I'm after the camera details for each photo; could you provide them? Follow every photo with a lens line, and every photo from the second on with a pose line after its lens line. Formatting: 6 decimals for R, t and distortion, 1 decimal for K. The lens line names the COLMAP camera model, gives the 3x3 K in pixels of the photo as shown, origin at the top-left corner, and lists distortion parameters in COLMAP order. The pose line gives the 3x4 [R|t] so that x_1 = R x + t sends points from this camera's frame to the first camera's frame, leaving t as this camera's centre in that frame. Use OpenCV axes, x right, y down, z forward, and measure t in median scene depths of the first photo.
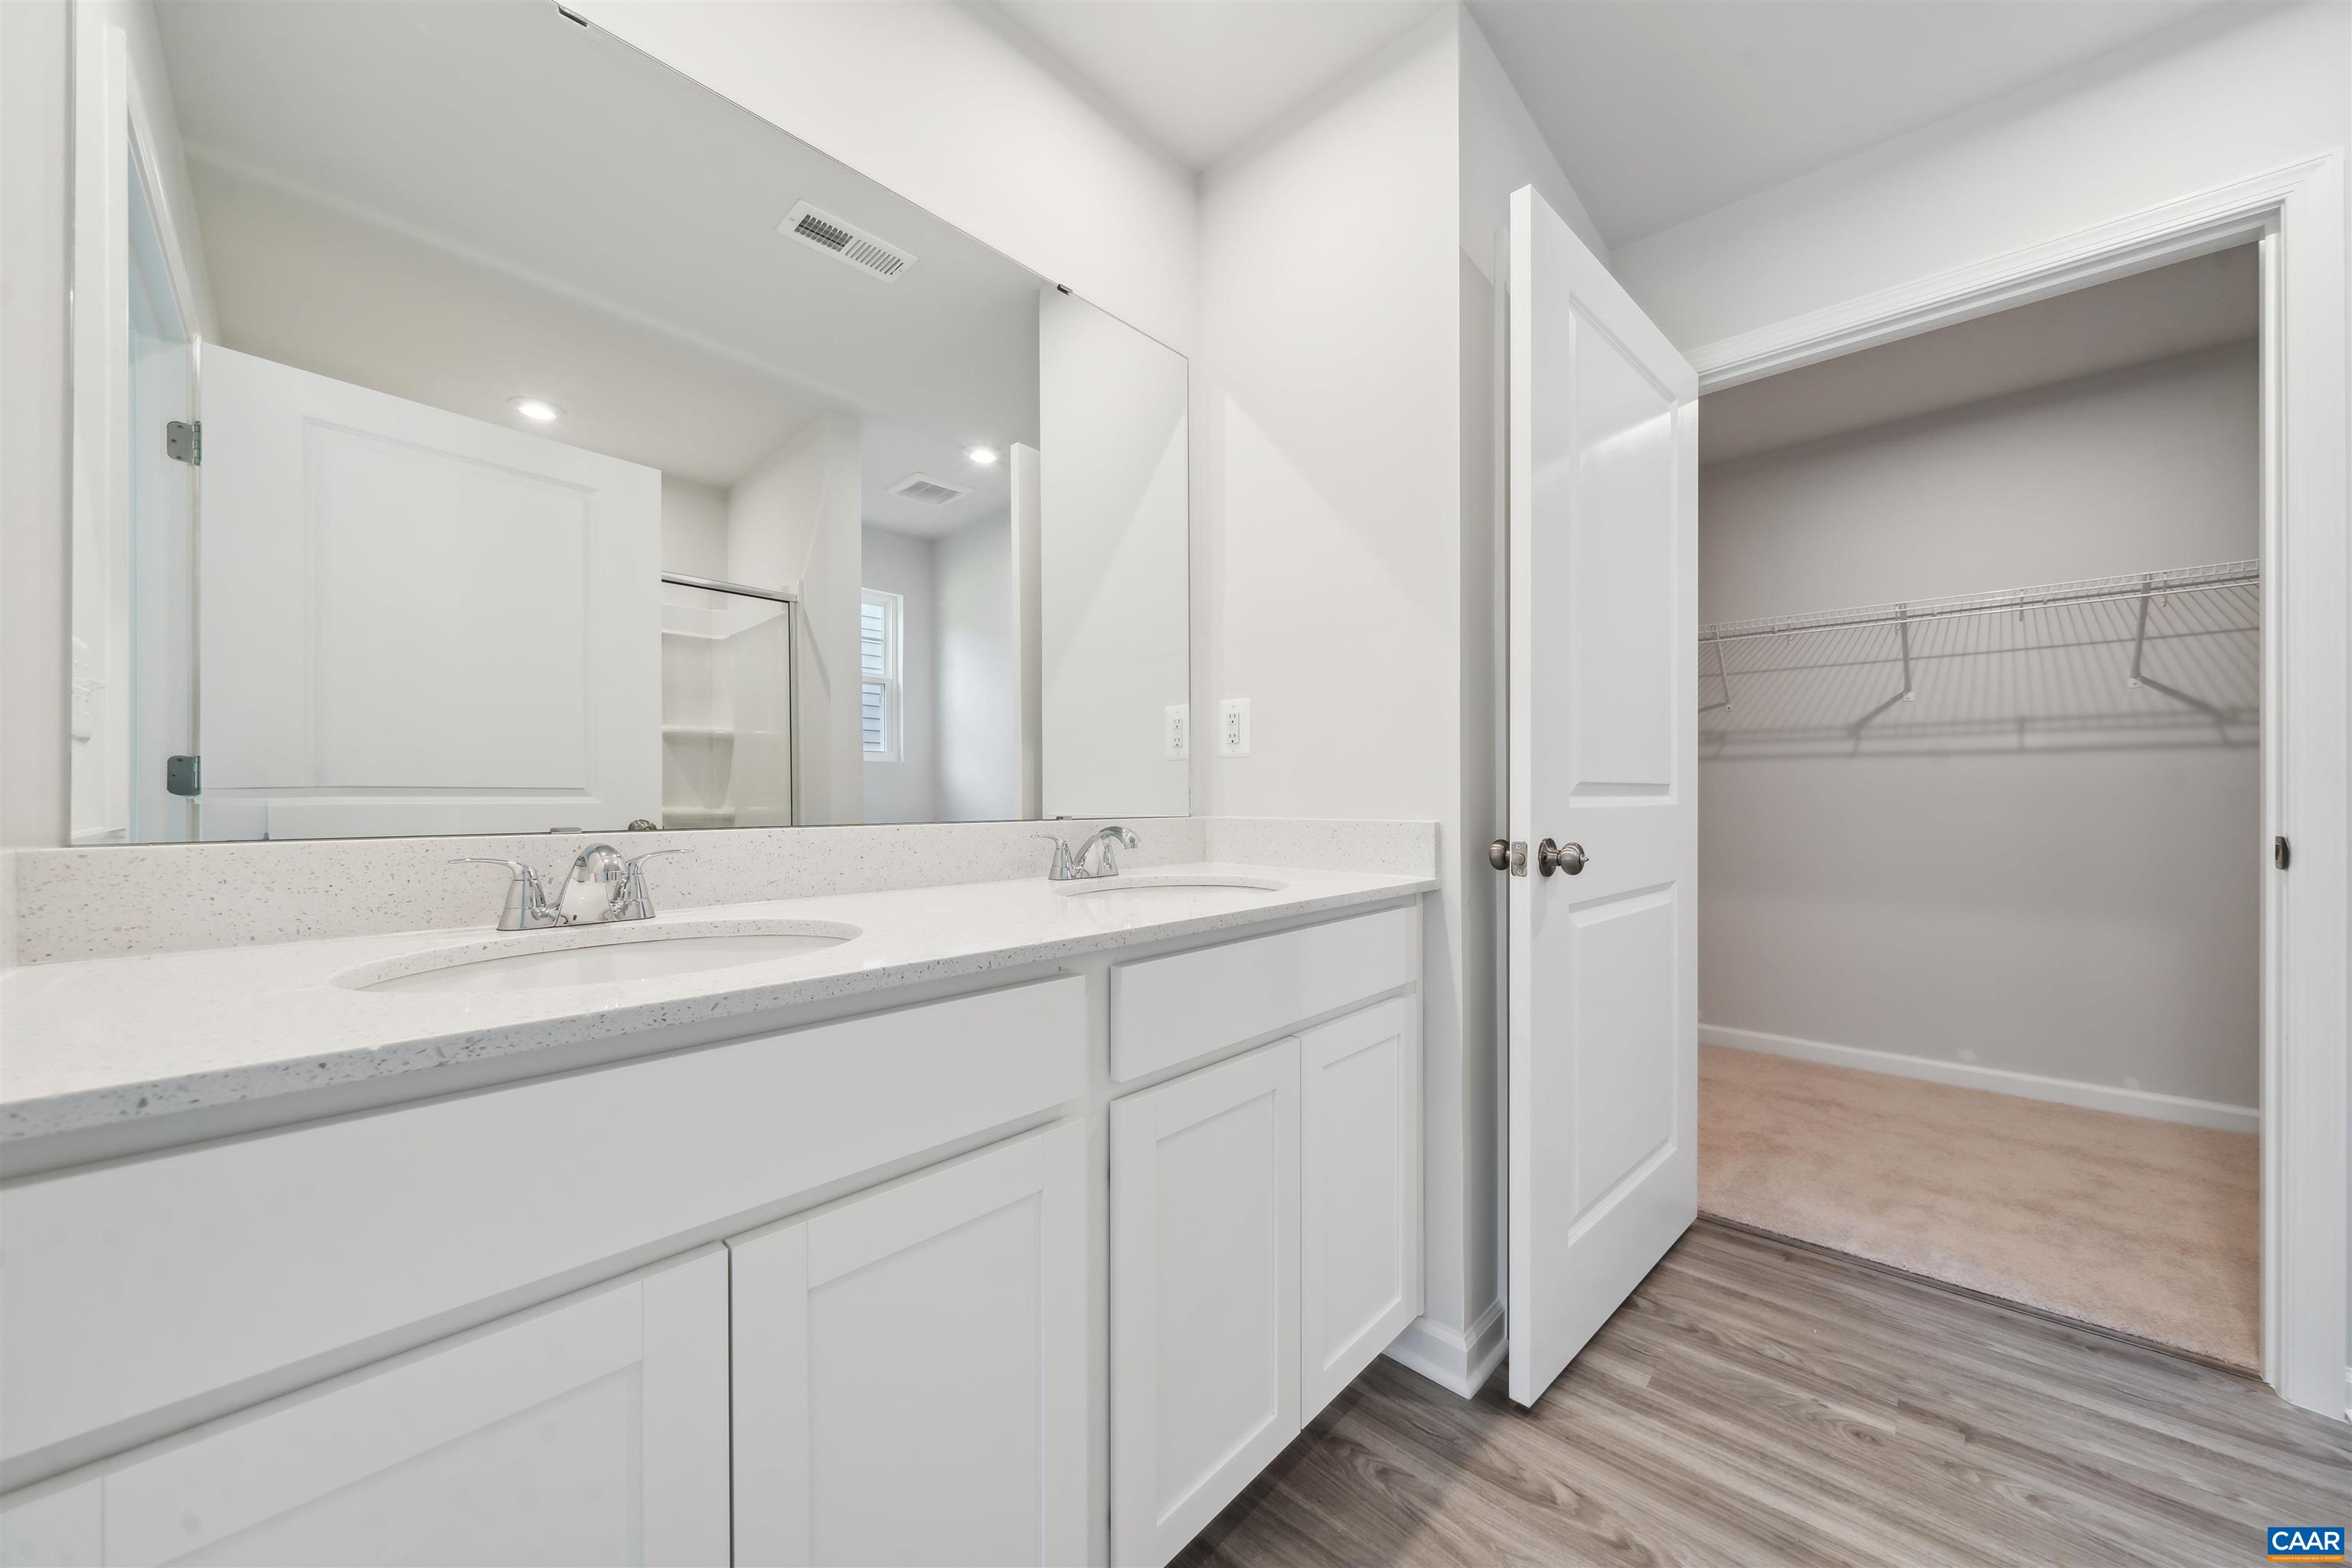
lens RADIAL K [[838.6, 0, 1174.7], [0, 838.6, 793.3], [0, 0, 1]] dist [0.009805, -0.000367]
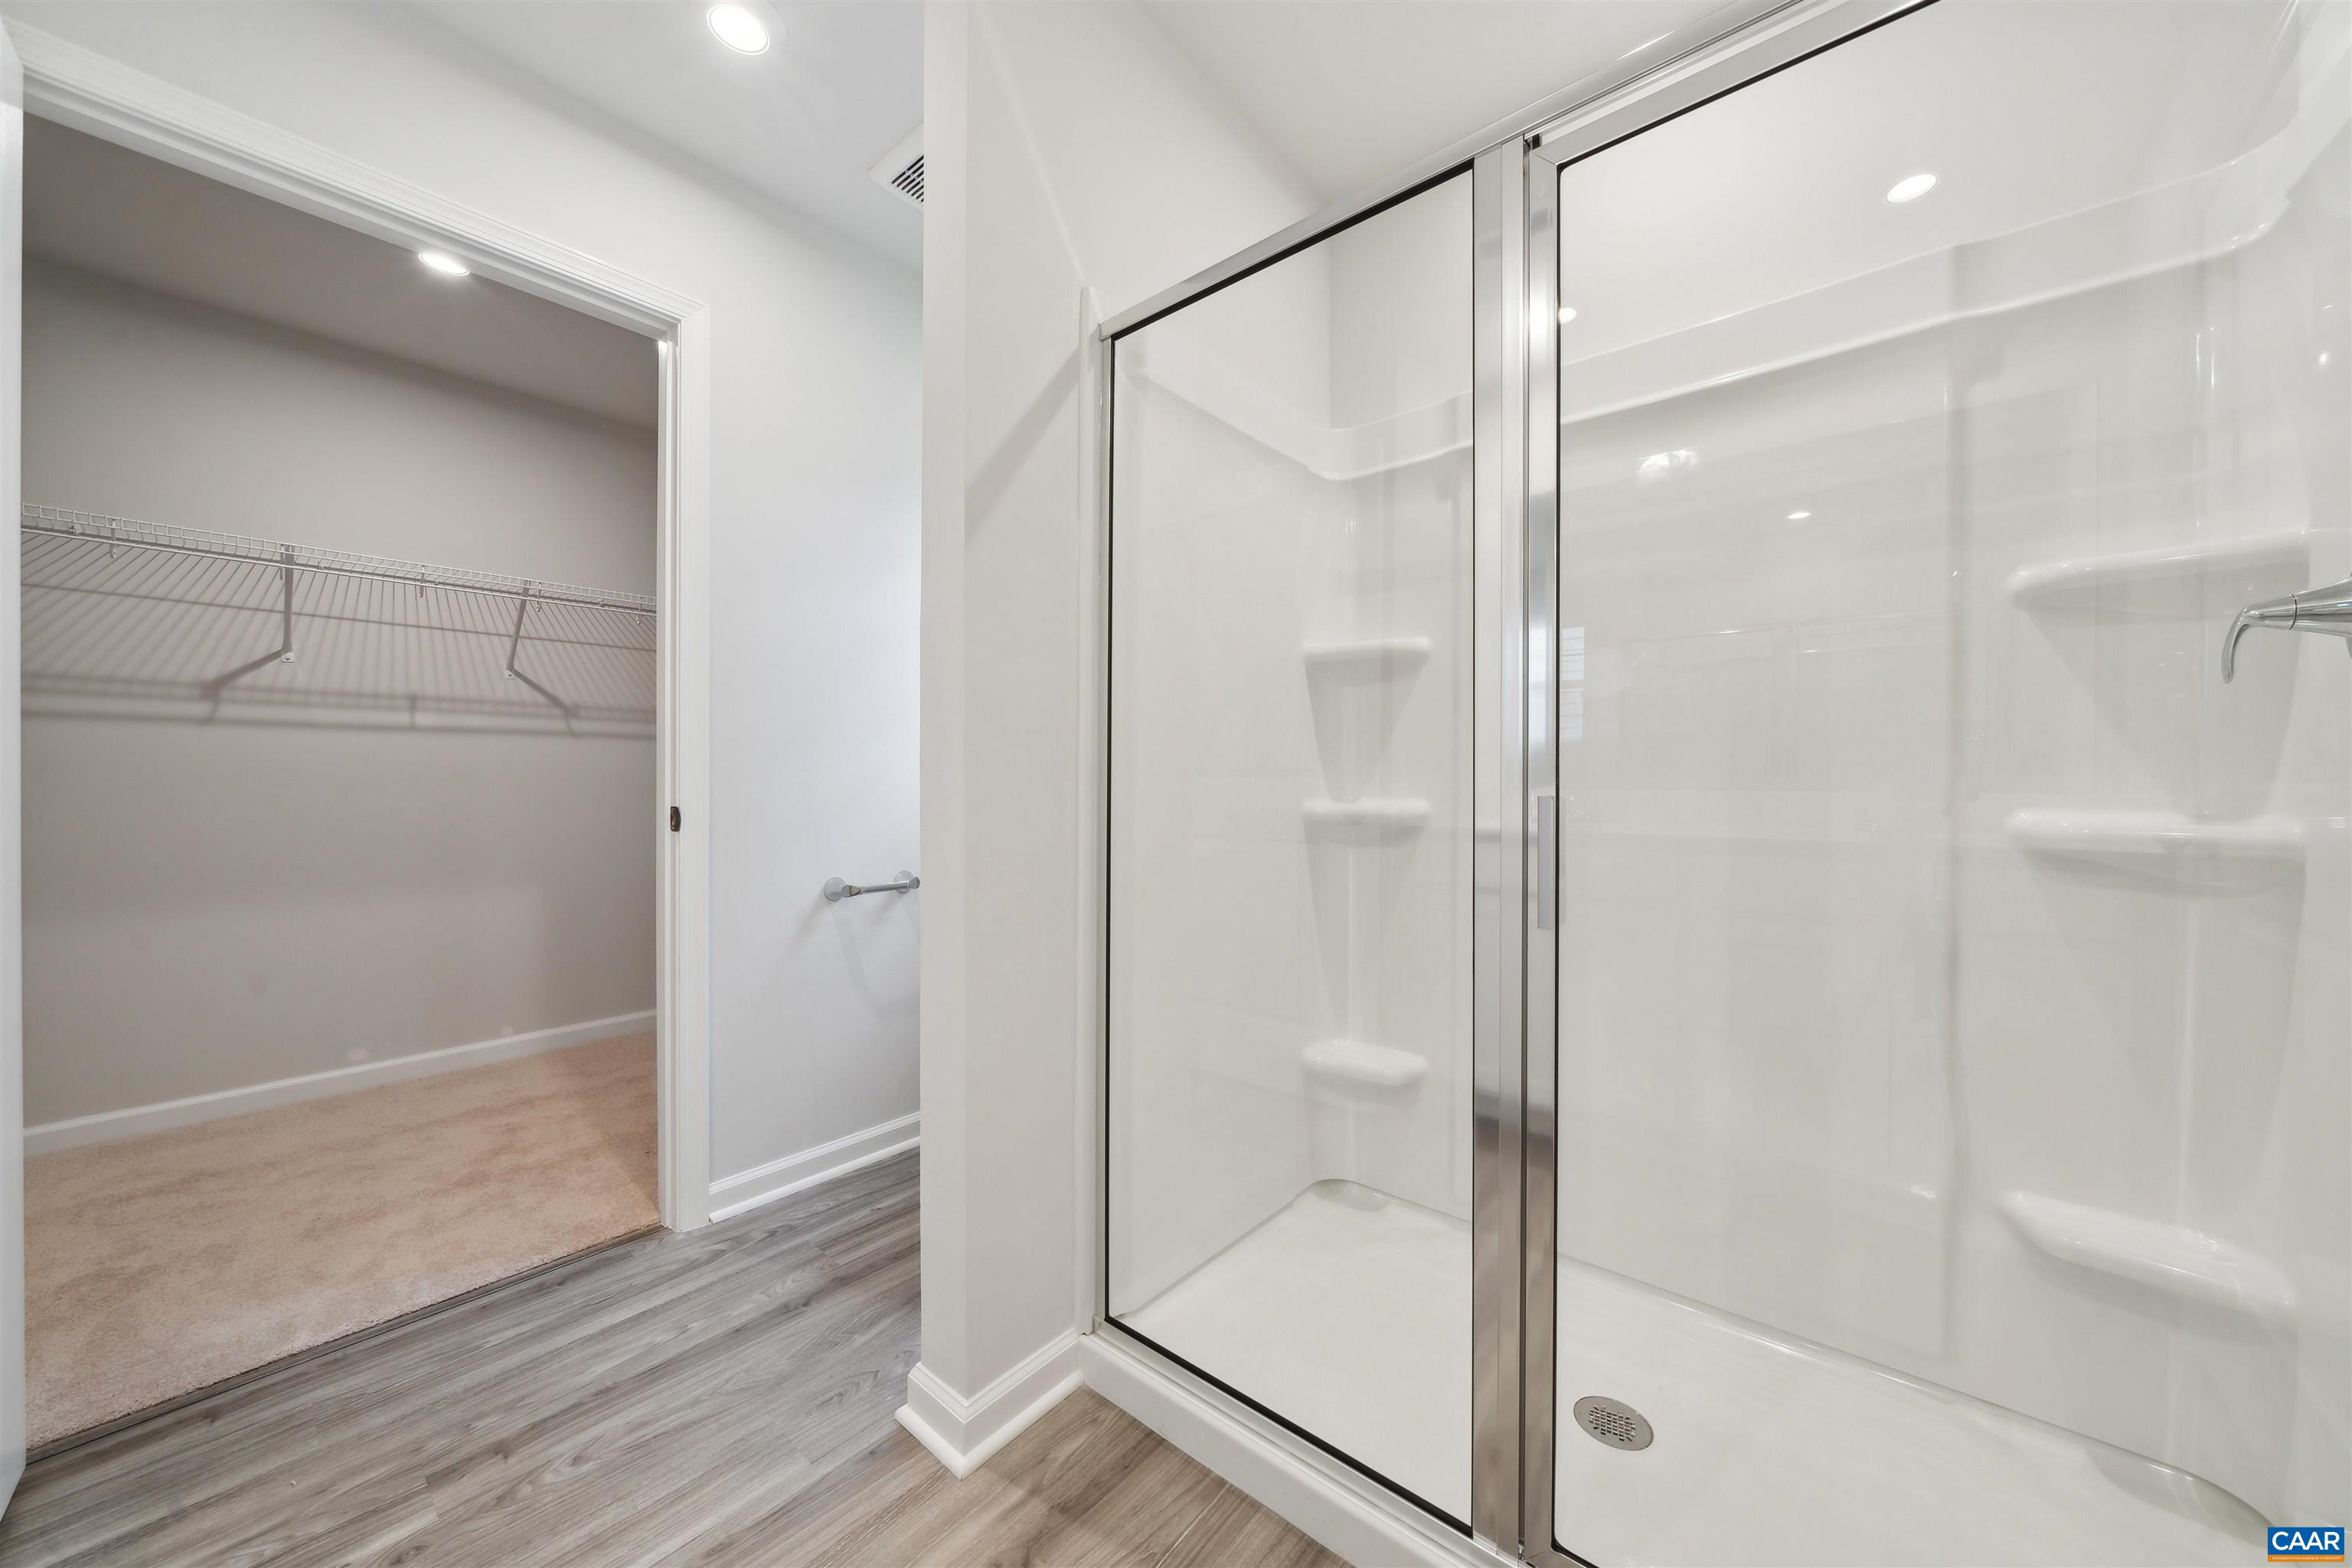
lens RADIAL K [[838.6, 0, 1174.7], [0, 838.6, 793.3], [0, 0, 1]] dist [0.009805, -0.000367]
pose [[-0.032124, -0.018583, 0.999311, -0.016782], [-0.010811, 0.999775, 0.018244, -0.004092], [-0.999425, -0.010218, -0.032317, 0.196075]]
